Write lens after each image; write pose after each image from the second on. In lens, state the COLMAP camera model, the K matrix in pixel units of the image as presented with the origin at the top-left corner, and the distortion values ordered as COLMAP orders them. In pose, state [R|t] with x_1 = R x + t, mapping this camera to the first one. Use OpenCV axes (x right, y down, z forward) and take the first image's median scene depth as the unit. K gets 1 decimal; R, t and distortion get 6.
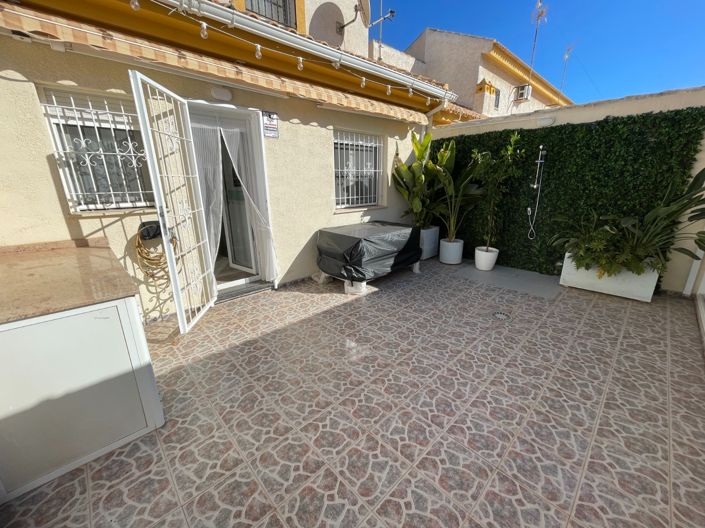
lens RADIAL K [[284.8, 0, 353.9], [0, 284.8, 265.1], [0, 0, 1]] dist [-0.001629, -0.000032]
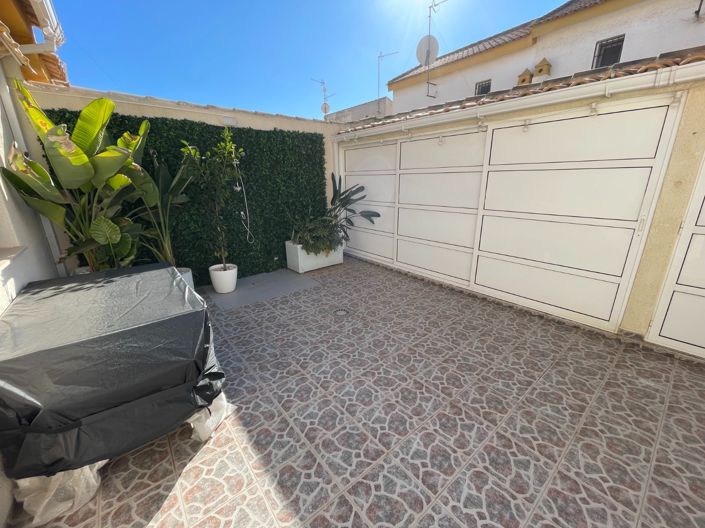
lens RADIAL K [[284.8, 0, 352.3], [0, 284.8, 262.6], [0, 0, 1]] dist [-0.001629, -0.000032]
pose [[0.081890, -0.276144, 0.957621, -0.434023], [0.298202, 0.923619, 0.240839, -0.234876], [-0.950984, 0.265842, 0.157982, 0.786459]]
